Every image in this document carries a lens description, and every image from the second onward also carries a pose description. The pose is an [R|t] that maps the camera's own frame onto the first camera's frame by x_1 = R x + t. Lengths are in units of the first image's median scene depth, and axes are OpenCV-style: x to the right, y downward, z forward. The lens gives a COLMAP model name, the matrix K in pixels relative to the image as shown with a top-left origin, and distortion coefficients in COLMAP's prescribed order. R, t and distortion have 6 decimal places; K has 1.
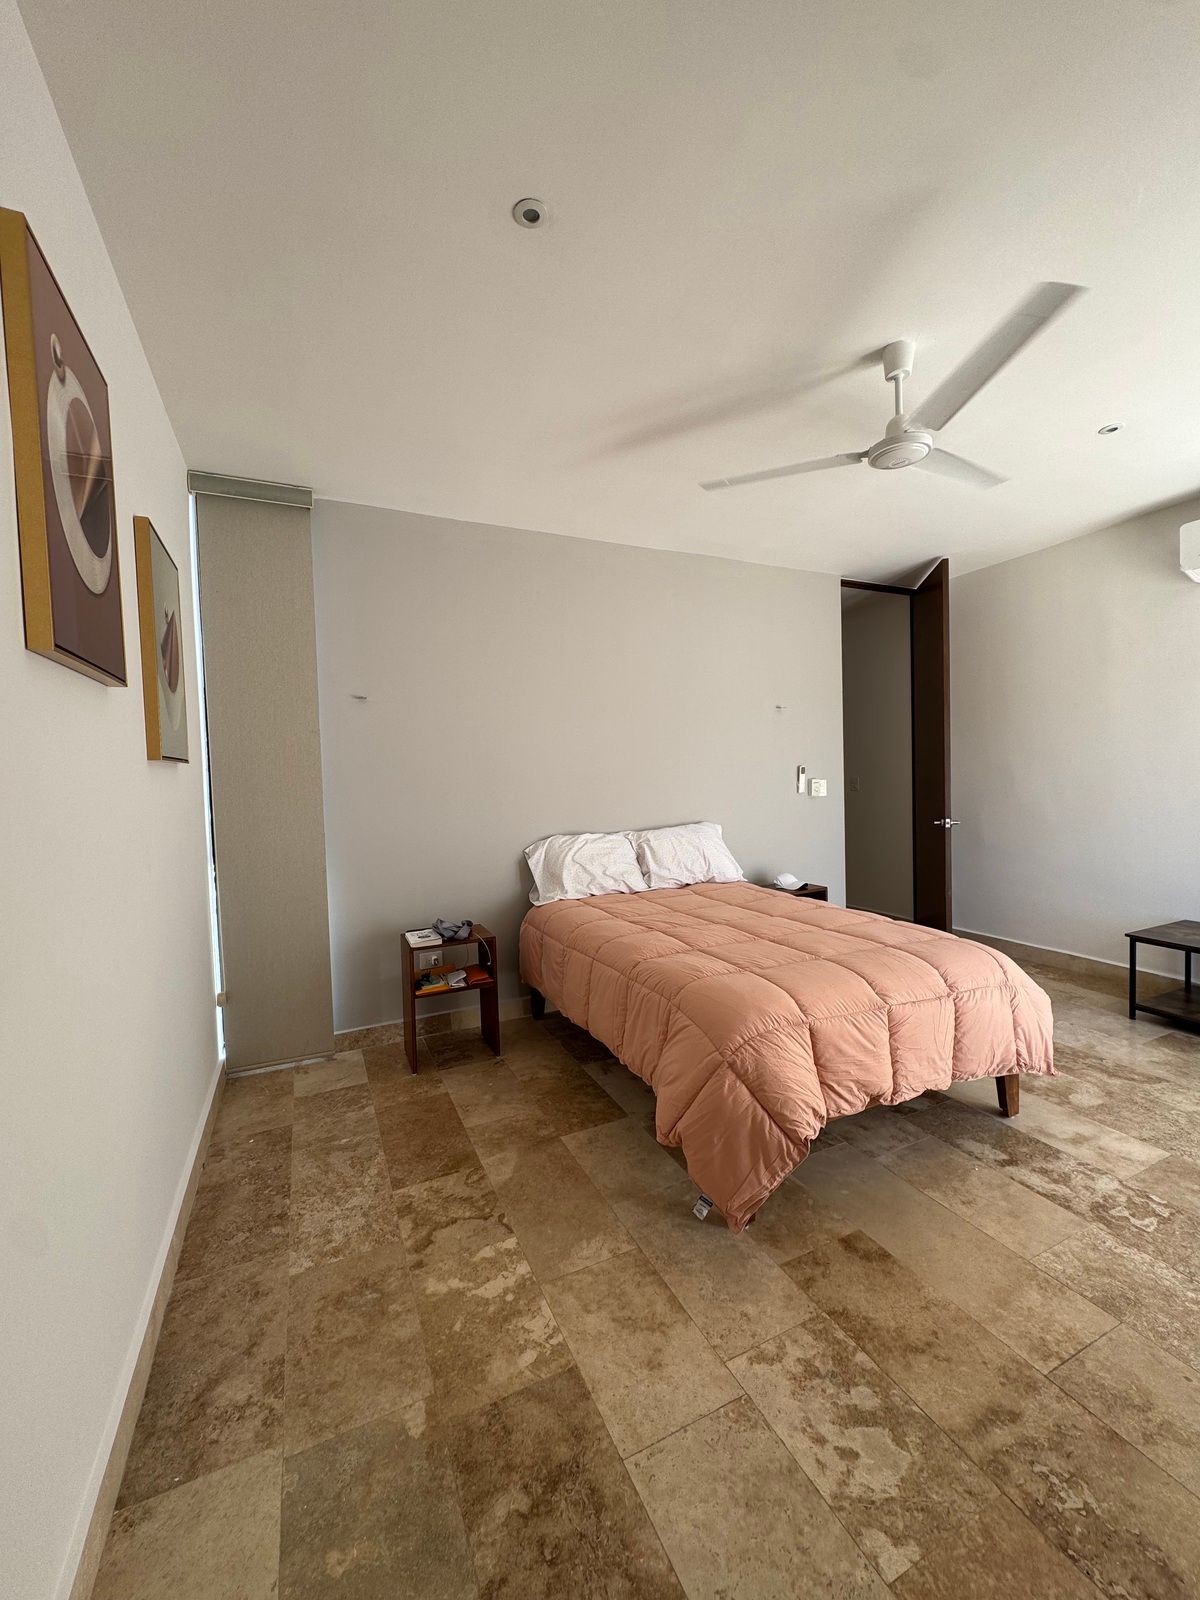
lens RADIAL K [[639.6, 0, 603.3], [0, 639.6, 796.5], [0, 0, 1]] dist [-0.002784, -0.000091]
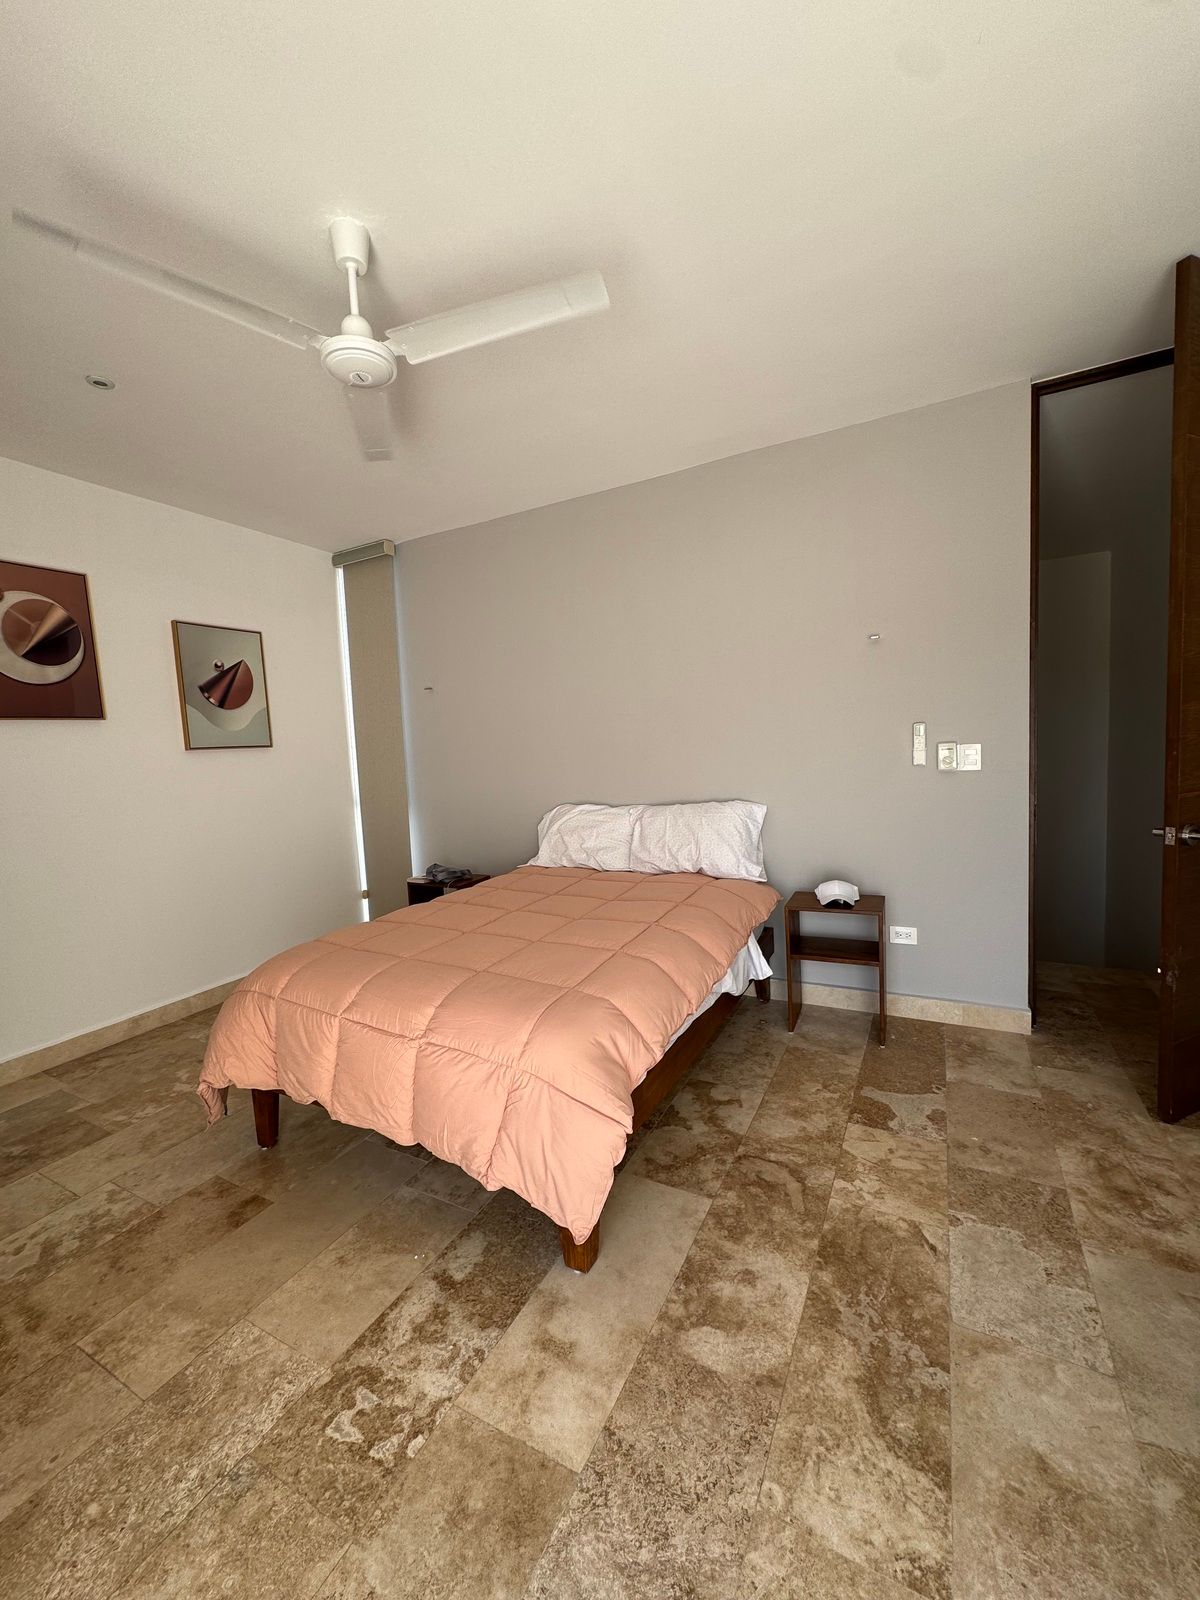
lens RADIAL K [[639.6, 0, 601.2], [0, 639.6, 798.2], [0, 0, 1]] dist [-0.002784, -0.000091]
pose [[0.596944, 0.063752, -0.799746, 1.379003], [0.005883, 0.996463, 0.083825, -0.061540], [0.802262, -0.054744, 0.594457, 0.767120]]
